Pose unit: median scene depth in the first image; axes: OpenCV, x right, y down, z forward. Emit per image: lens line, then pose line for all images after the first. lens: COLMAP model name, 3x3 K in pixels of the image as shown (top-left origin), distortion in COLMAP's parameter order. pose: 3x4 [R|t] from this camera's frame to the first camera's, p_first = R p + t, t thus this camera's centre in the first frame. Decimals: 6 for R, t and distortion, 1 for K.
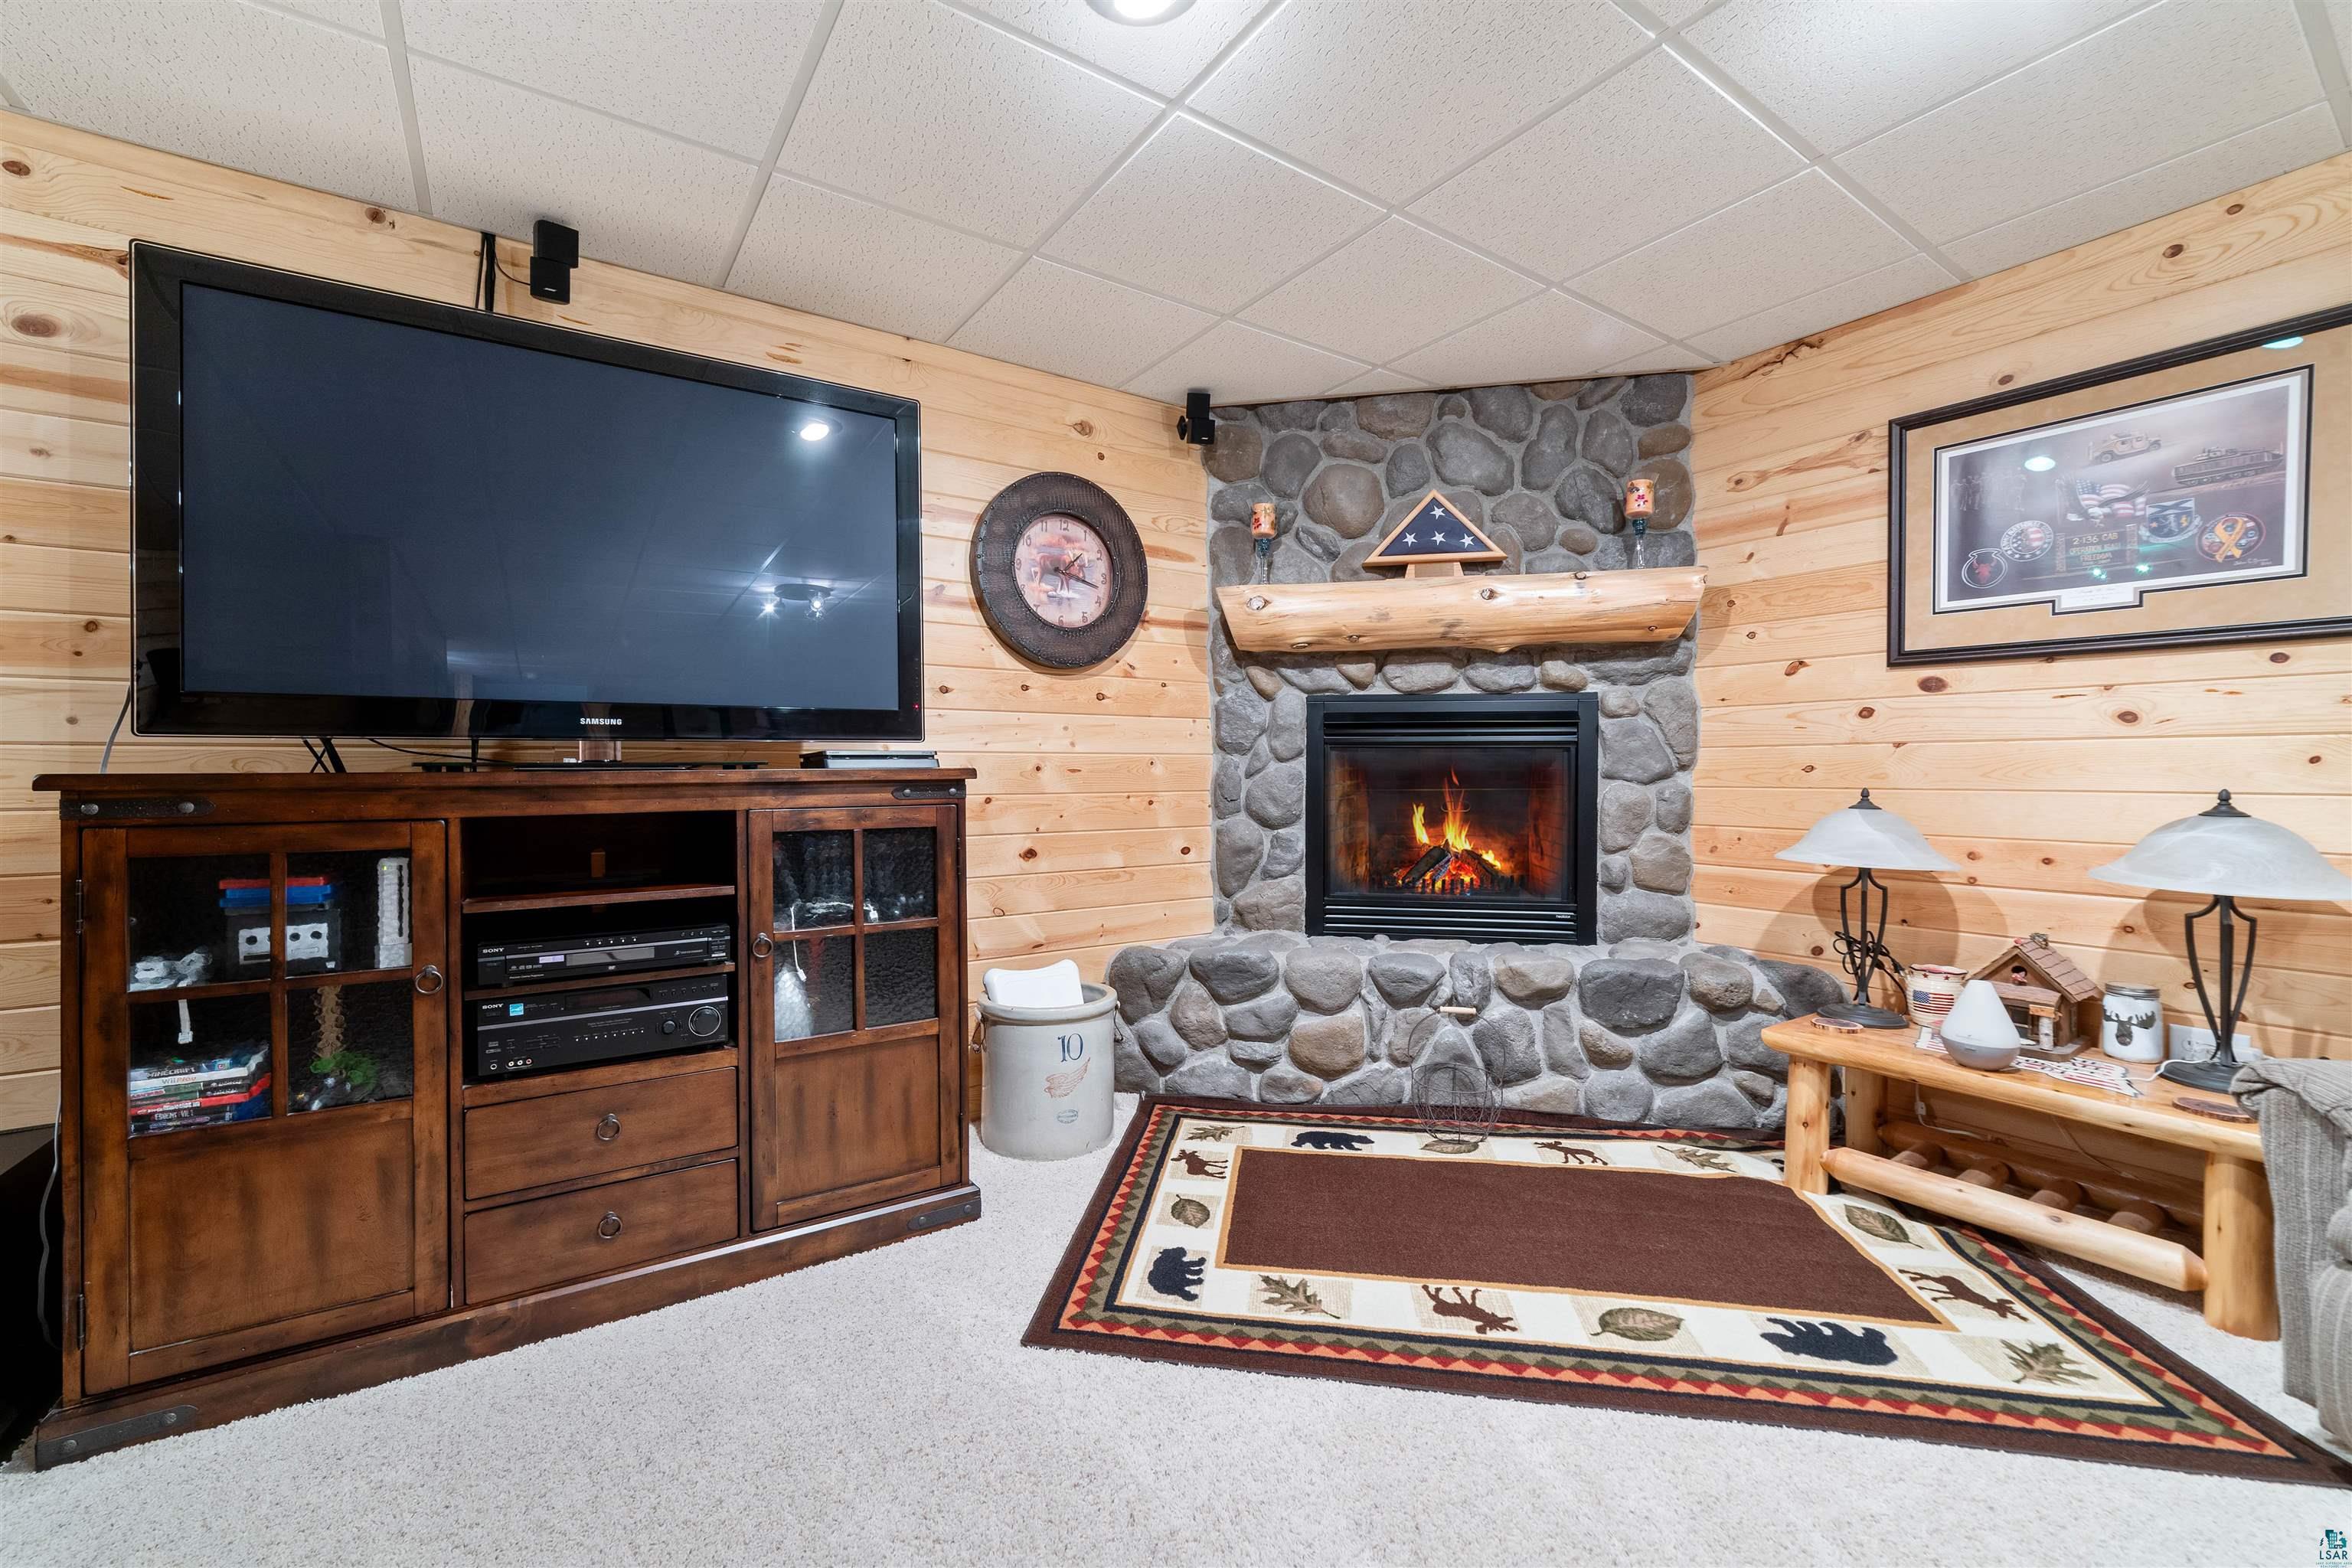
lens RADIAL K [[941.1, 0, 1169.1], [0, 941.1, 774.3], [0, 0, 1]] dist [-0.008702, 0.000478]
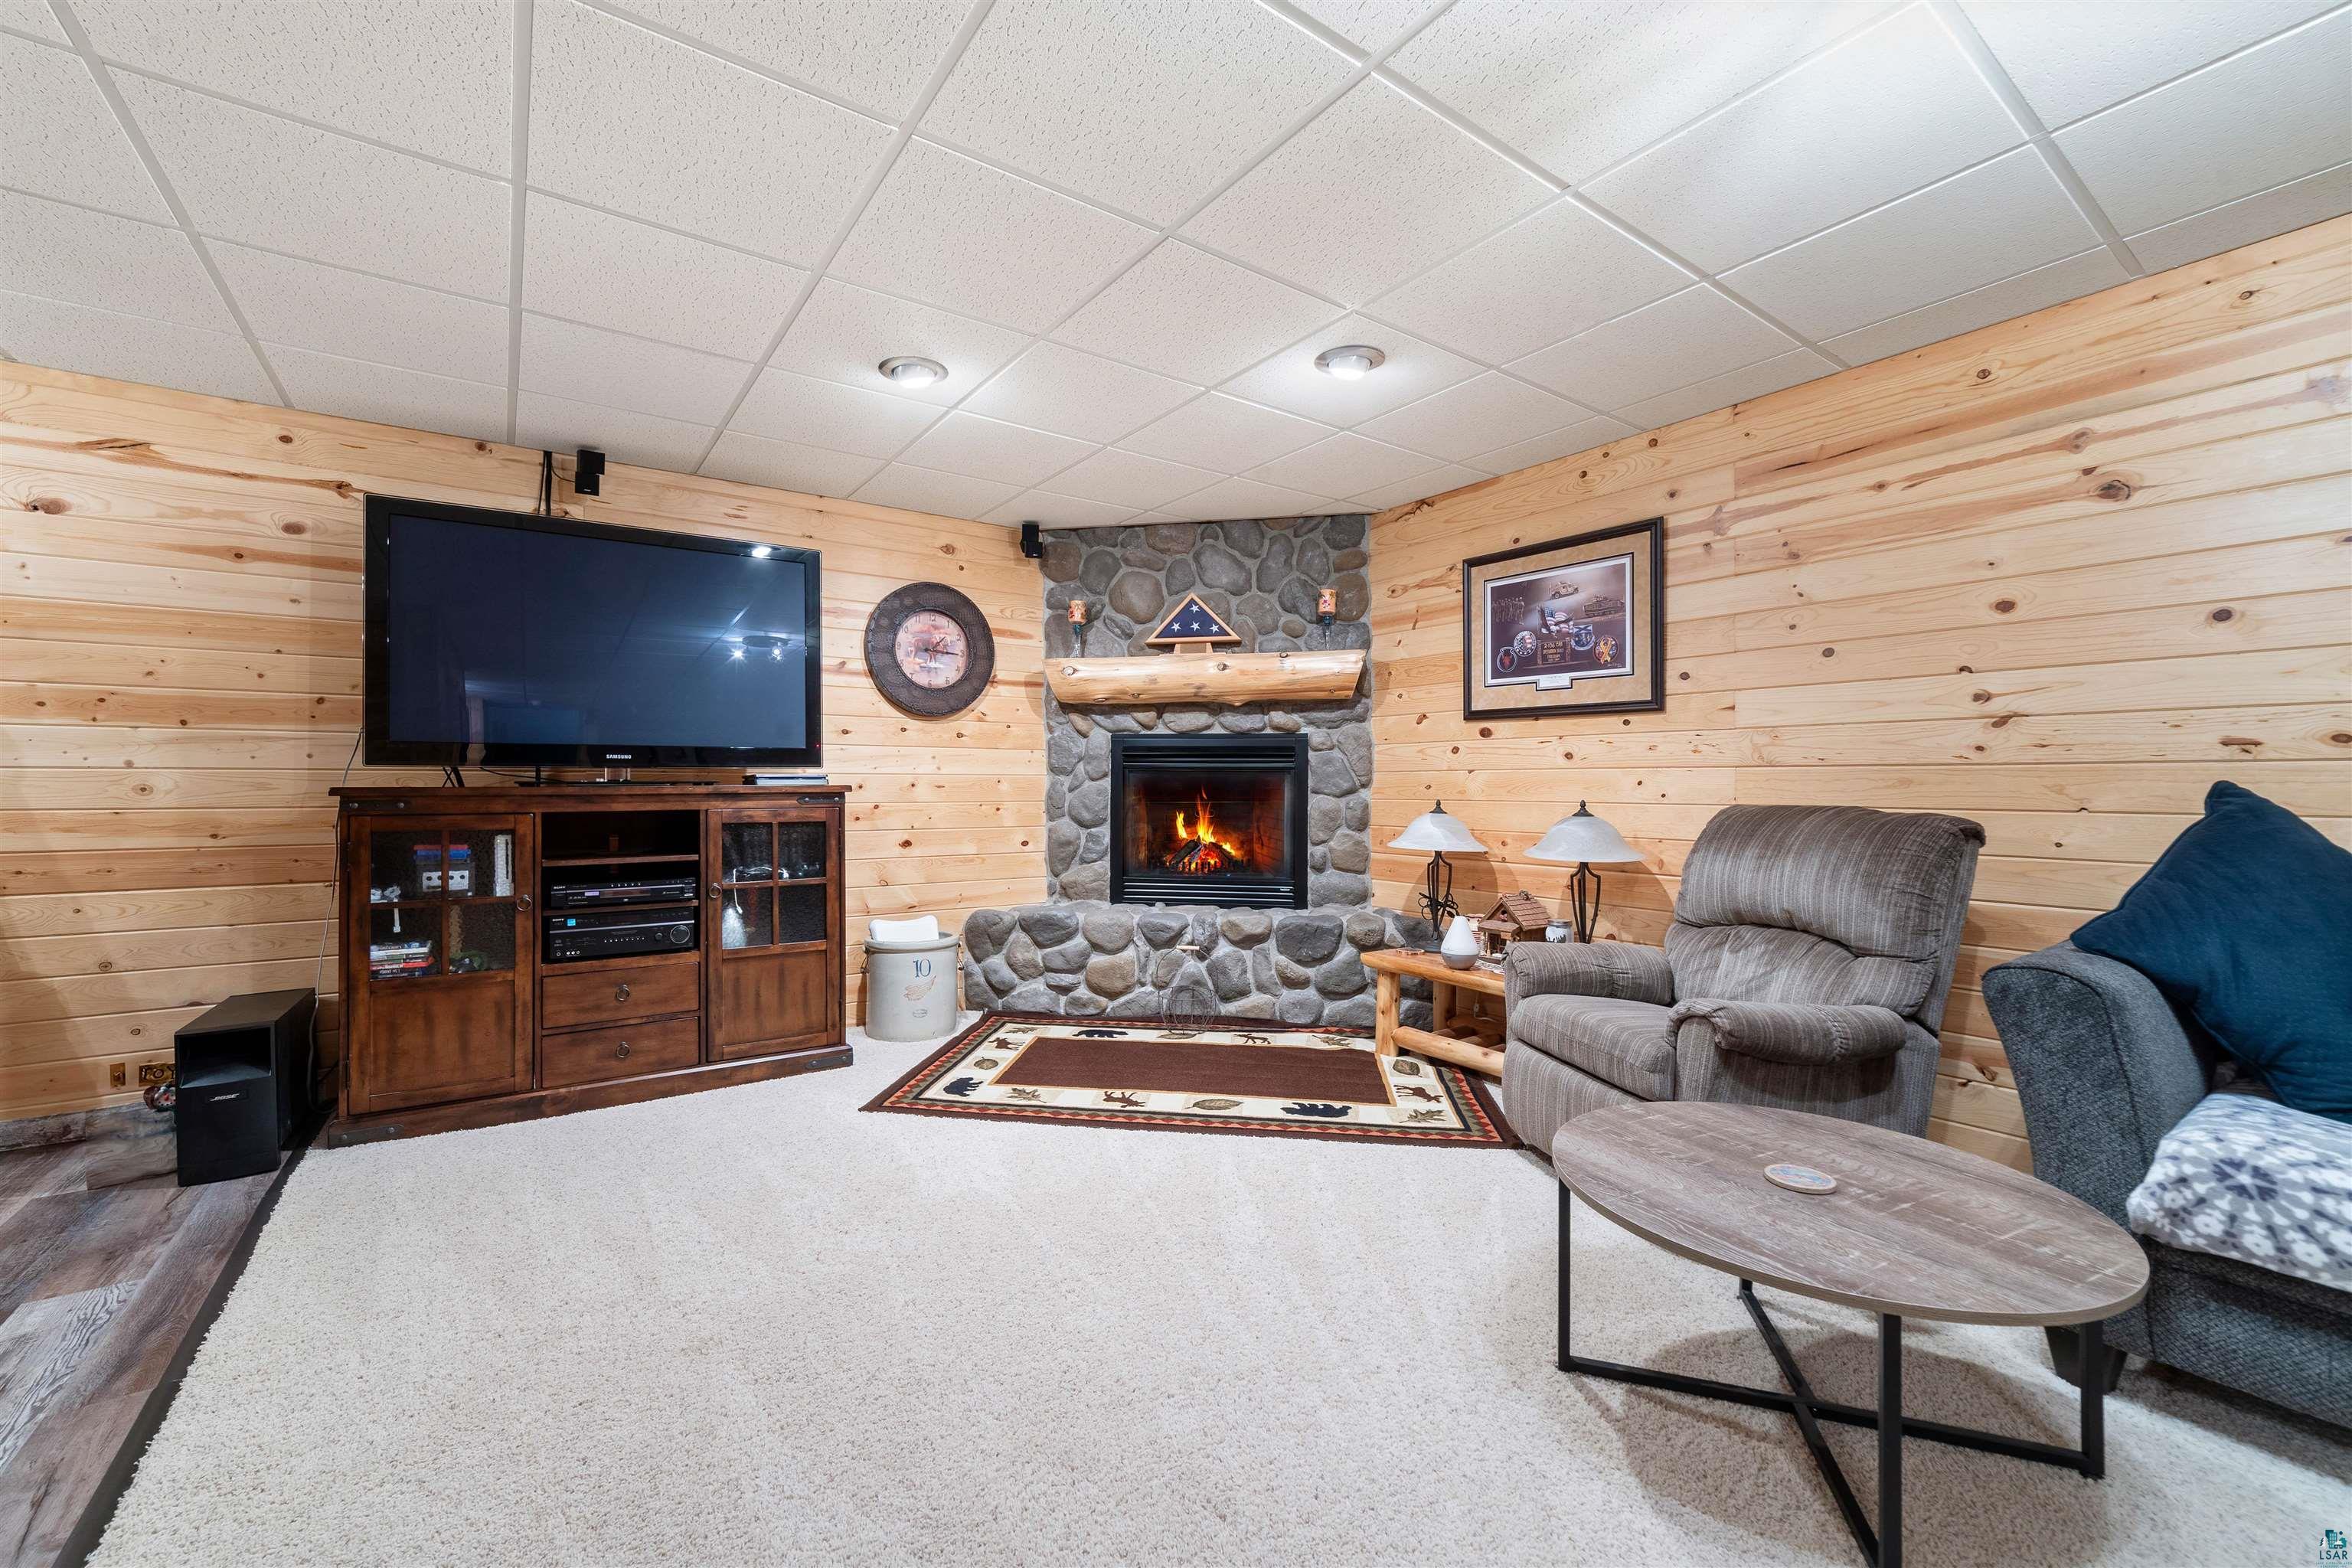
lens RADIAL K [[945.1, 0, 1176.0], [0, 945.1, 784.0], [0, 0, 1]] dist [-0.013238, 0.000562]
pose [[0.999811, 0.003131, 0.019169, 0.254868], [-0.003012, 0.999976, -0.006235, -0.000039], [-0.019188, 0.006176, 0.999797, -0.498066]]
